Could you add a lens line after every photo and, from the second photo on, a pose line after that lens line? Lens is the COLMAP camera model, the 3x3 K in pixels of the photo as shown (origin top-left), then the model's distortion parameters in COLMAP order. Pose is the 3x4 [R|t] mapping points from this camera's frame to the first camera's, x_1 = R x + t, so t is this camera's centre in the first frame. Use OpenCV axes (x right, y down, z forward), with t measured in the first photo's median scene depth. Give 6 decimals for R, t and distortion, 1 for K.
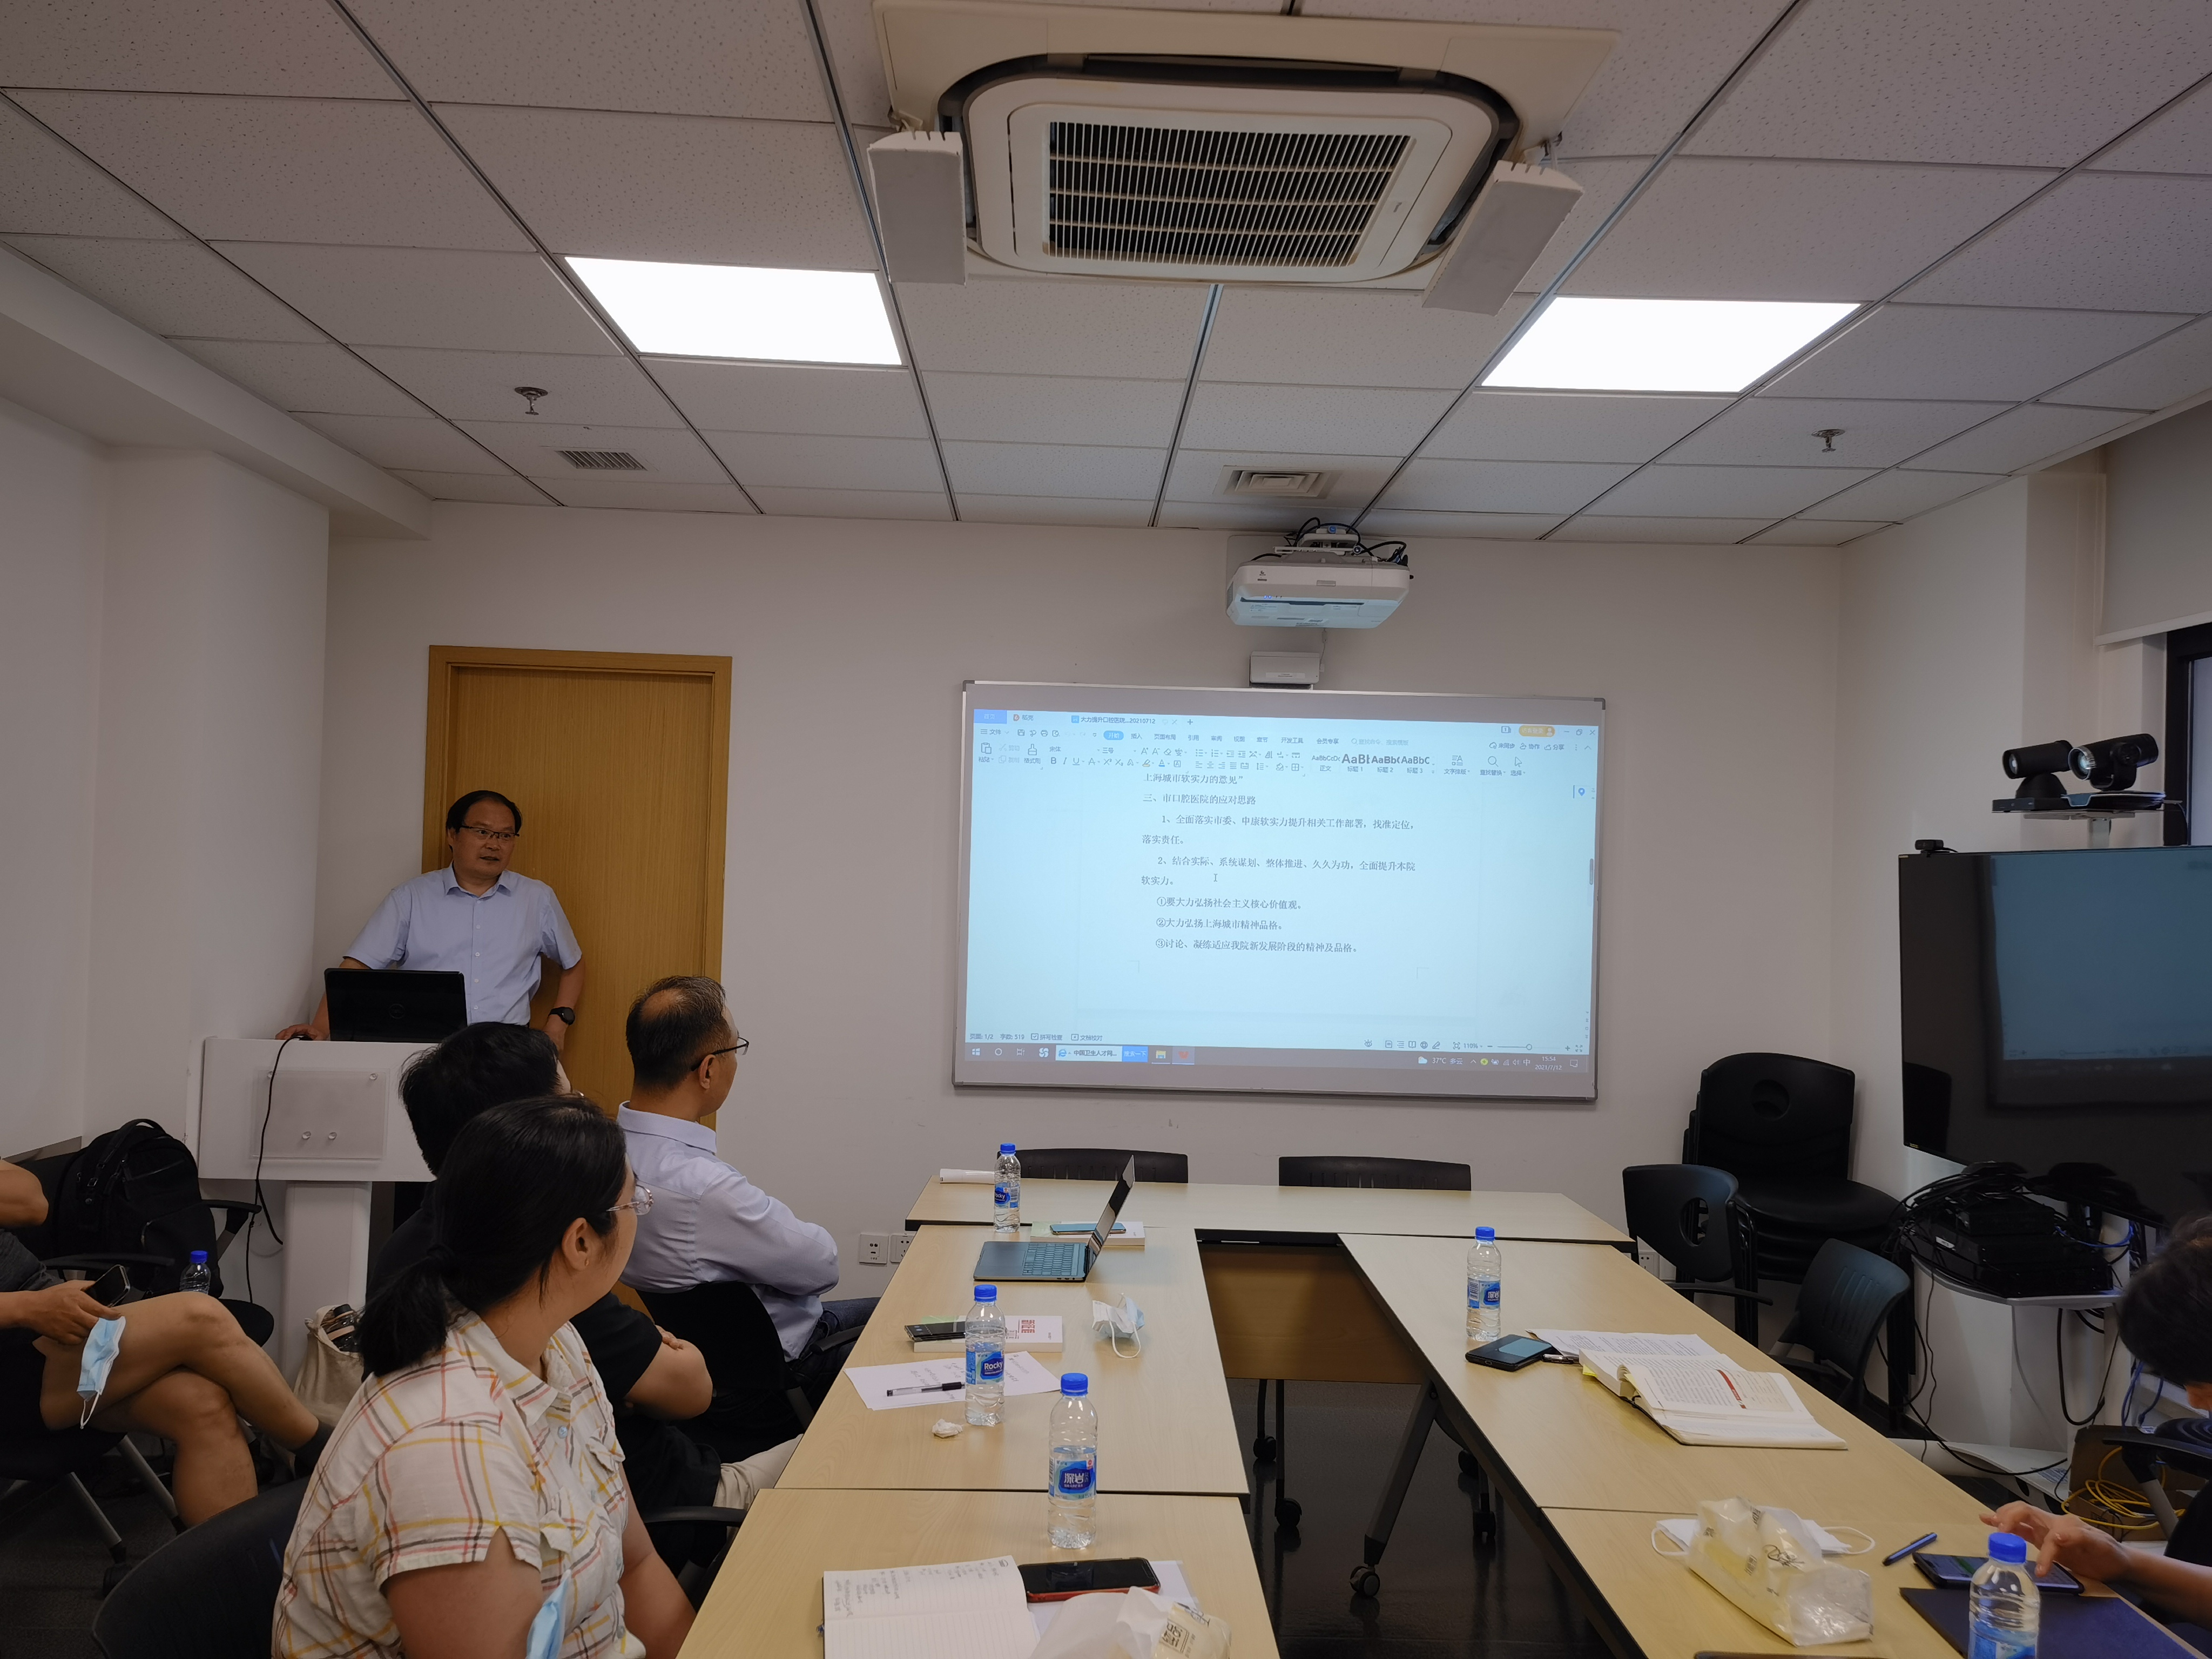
lens RADIAL K [[1778.5, 0, 1106.0], [0, 1778.5, 829.5], [0, 0, 1]] dist [0.076328, 0.012938]
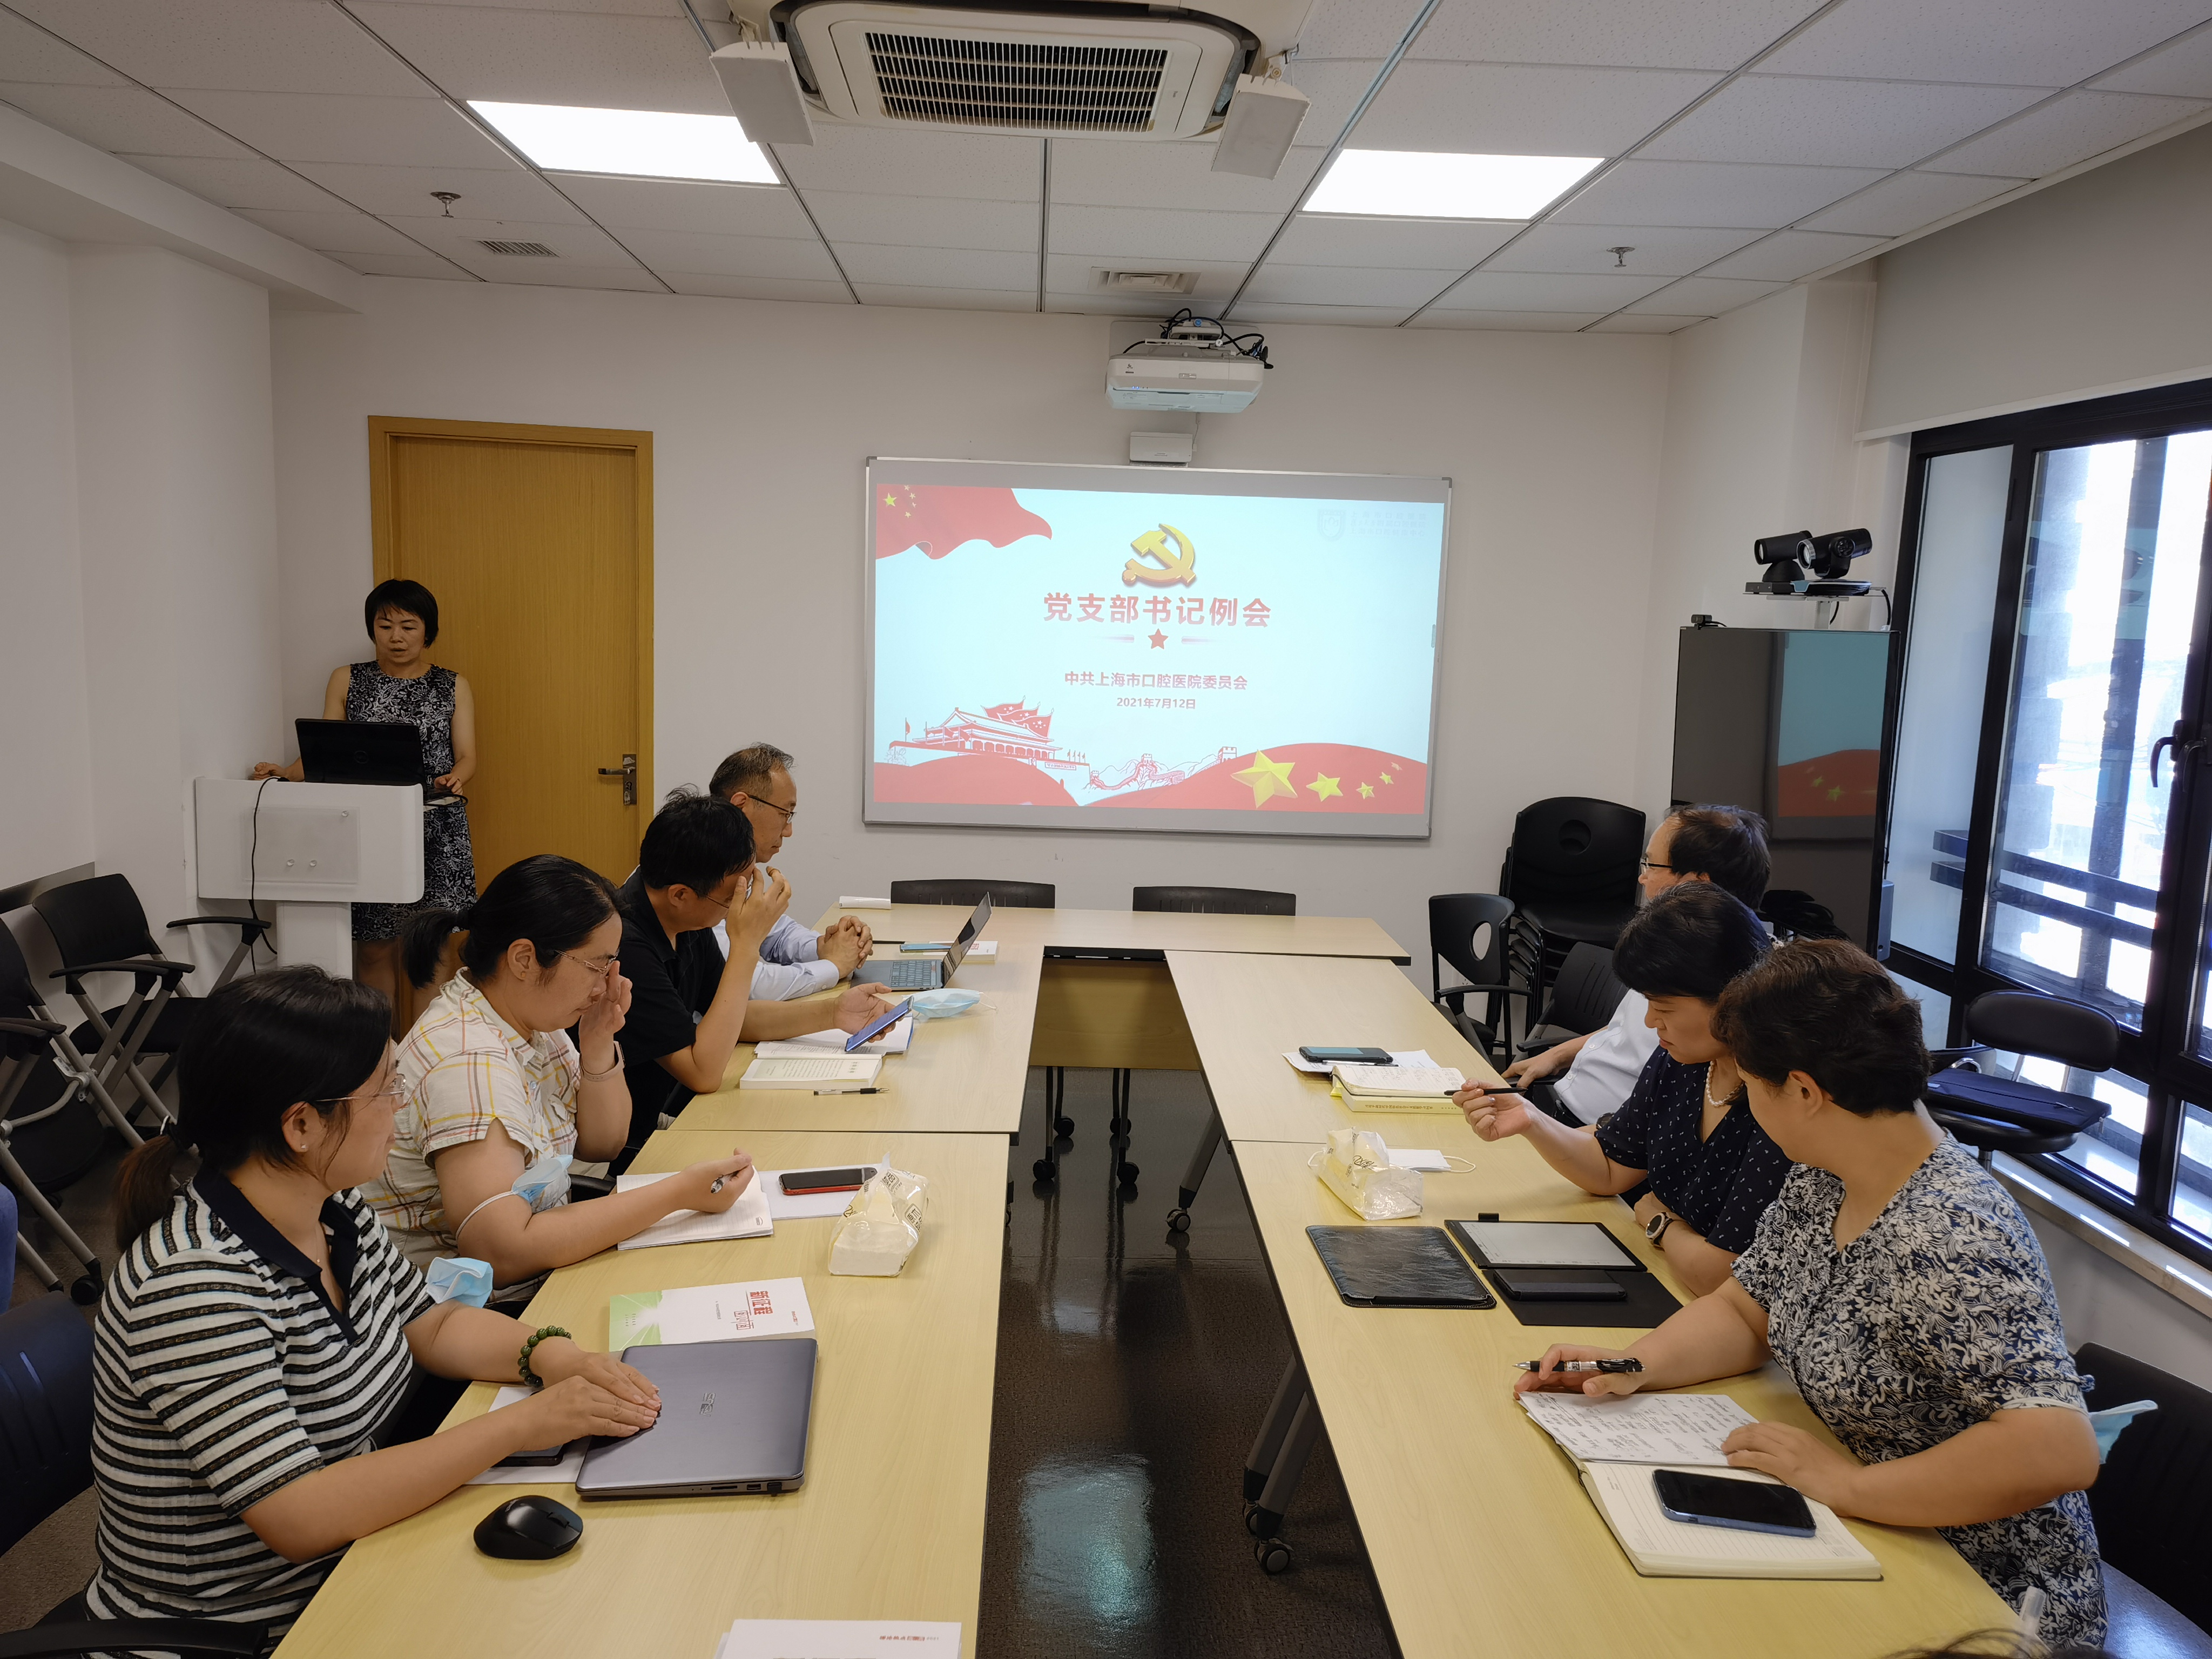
lens RADIAL K [[1776.0, 0, 1106.0], [0, 1776.0, 829.5], [0, 0, 1]] dist [0.169644, -0.187151]
pose [[0.999890, 0.004845, 0.014008, 0.063443], [-0.006914, 0.988403, 0.151697, -0.031534], [-0.013111, -0.151777, 0.988328, -0.151744]]
